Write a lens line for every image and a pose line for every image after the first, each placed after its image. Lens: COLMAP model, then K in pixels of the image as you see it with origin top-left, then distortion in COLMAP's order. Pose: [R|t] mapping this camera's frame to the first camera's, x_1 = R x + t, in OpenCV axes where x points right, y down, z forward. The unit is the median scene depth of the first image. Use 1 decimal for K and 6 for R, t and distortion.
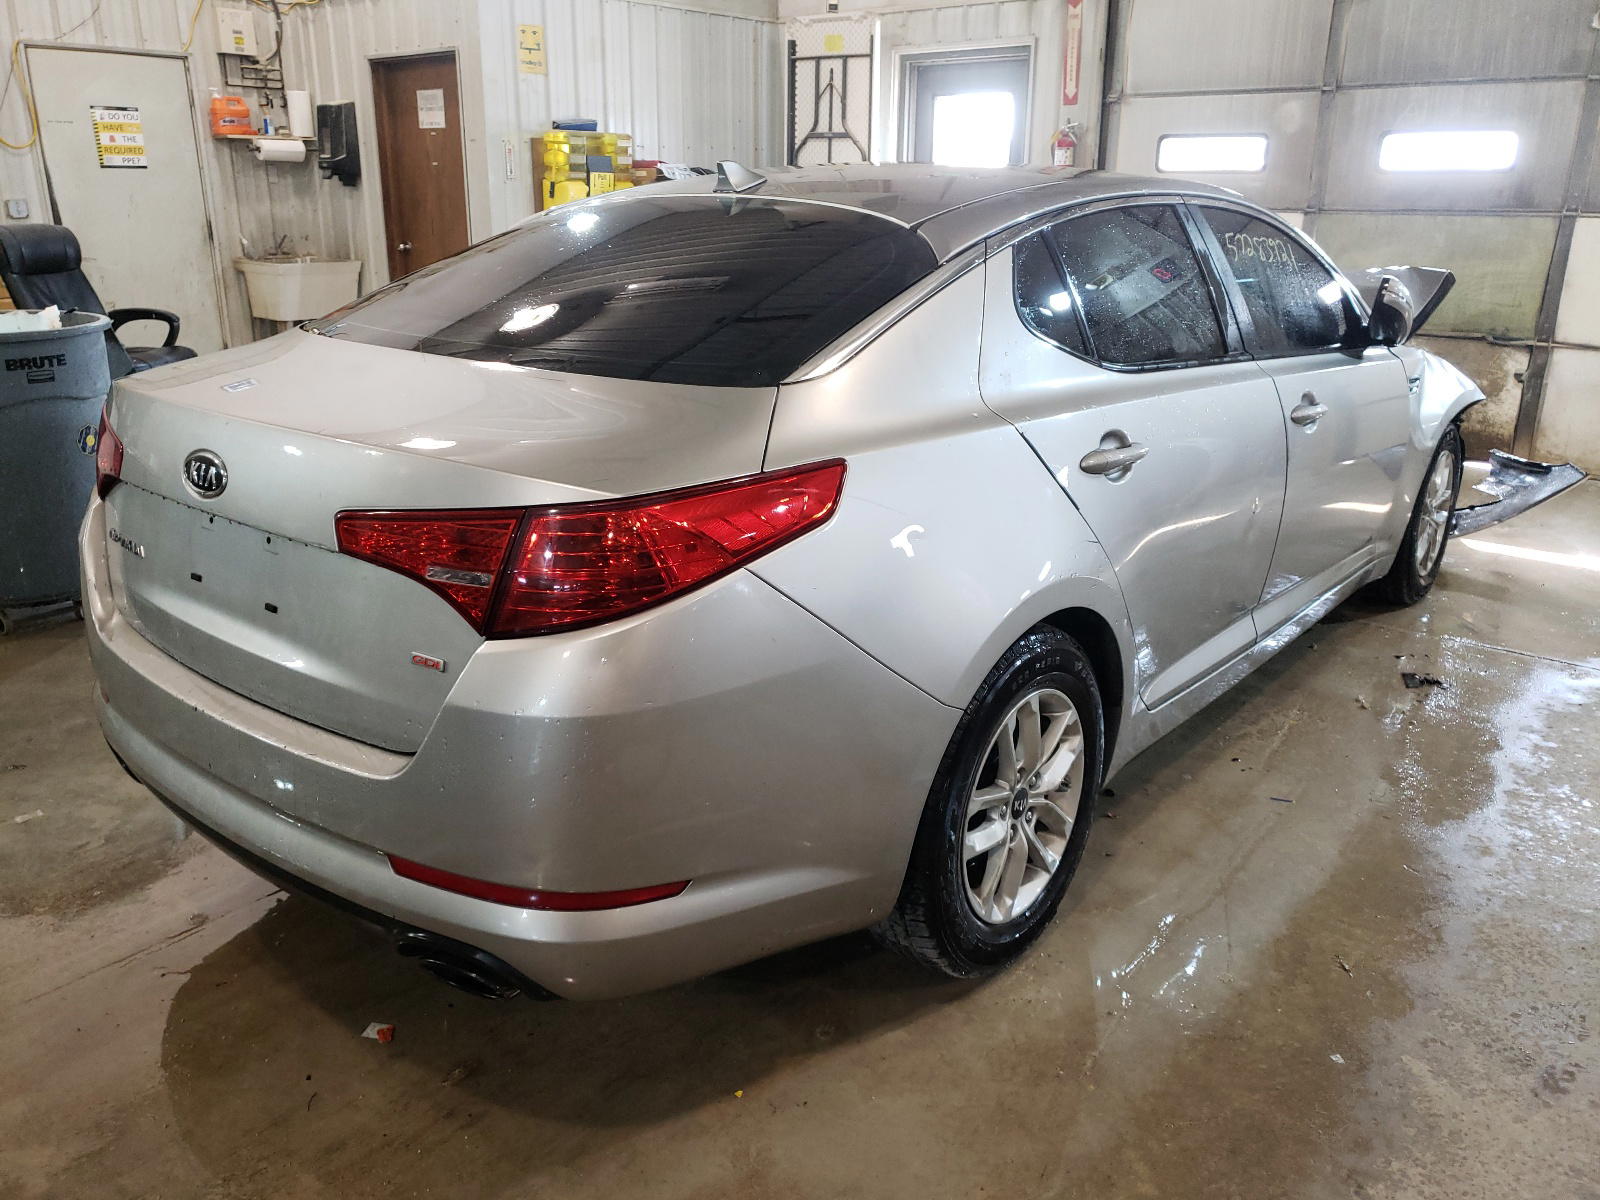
lens RADIAL K [[1243.4, 0, 788.3], [0, 1243.4, 588.6], [0, 0, 1]] dist [0.031695, -0.033450]
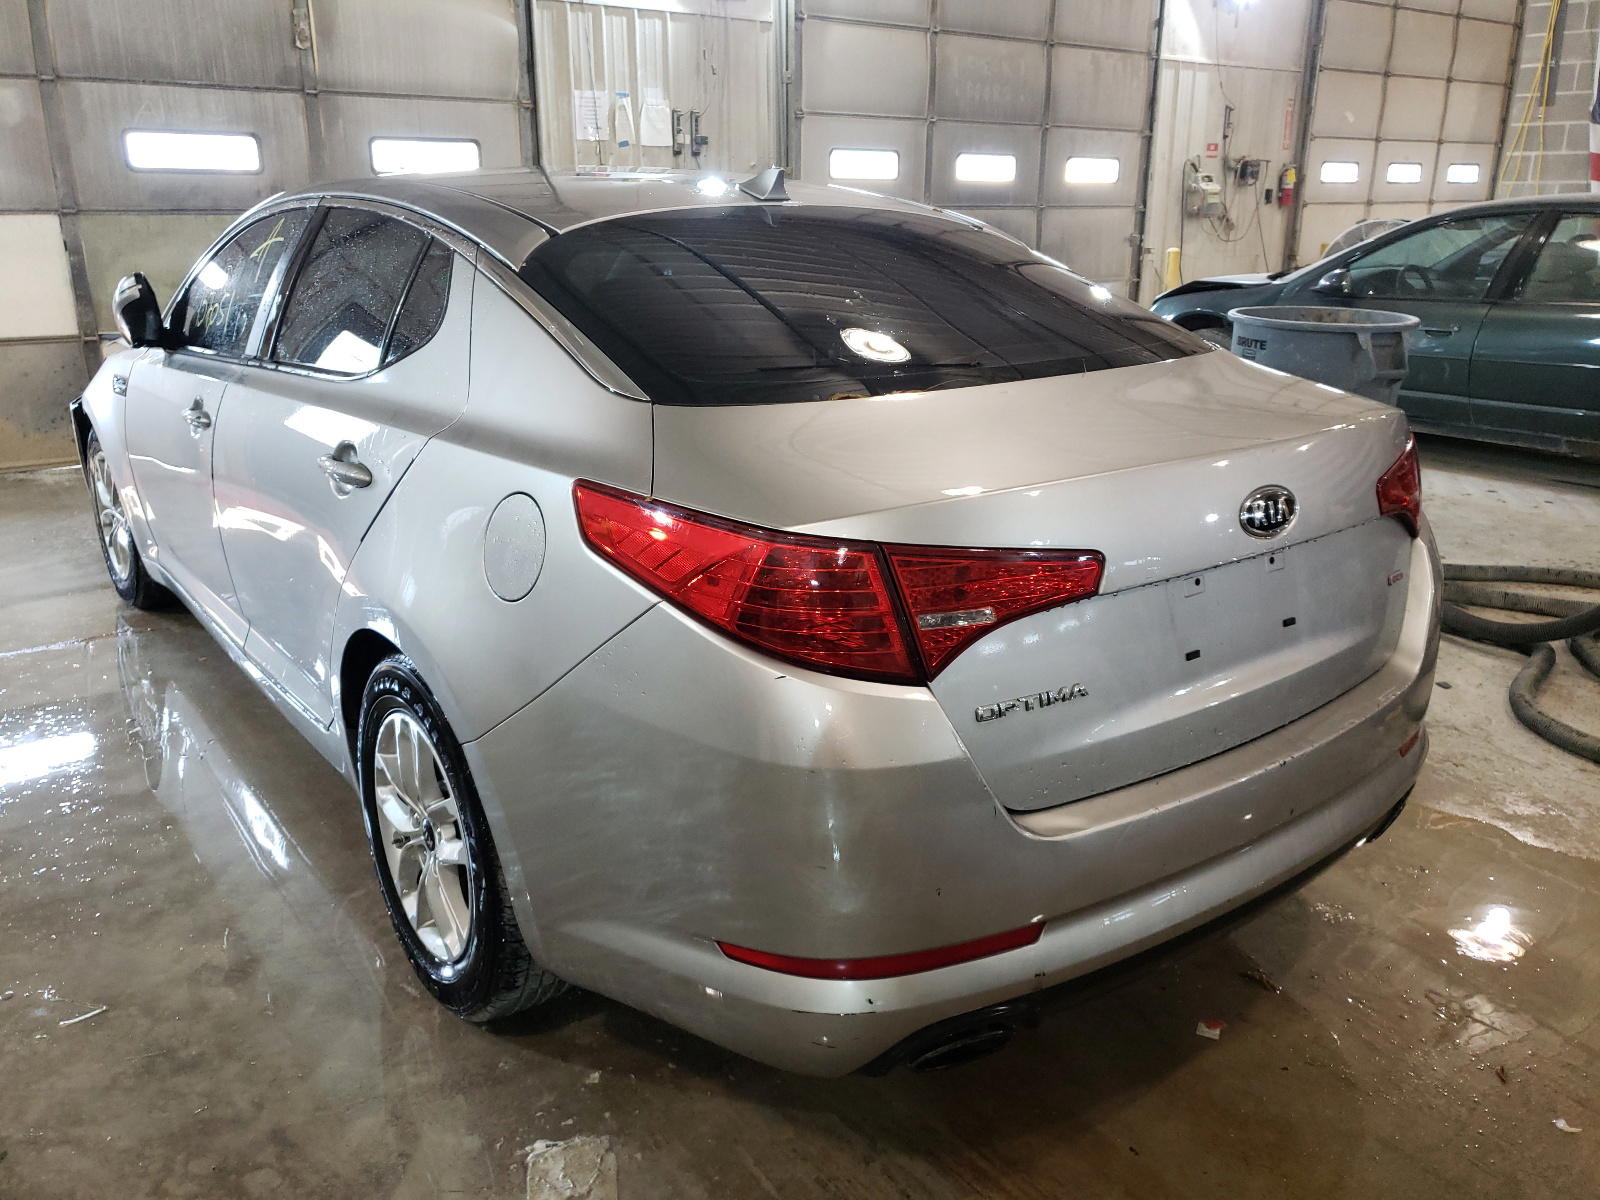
lens RADIAL K [[1243.4, 0, 801.3], [0, 1243.4, 598.1], [0, 0, 1]] dist [0.031695, -0.033450]
pose [[0.206658, -0.302533, 0.930466, -0.426193], [0.294911, 0.926027, 0.235590, -0.104888], [-0.932910, 0.225718, 0.280591, 0.327428]]
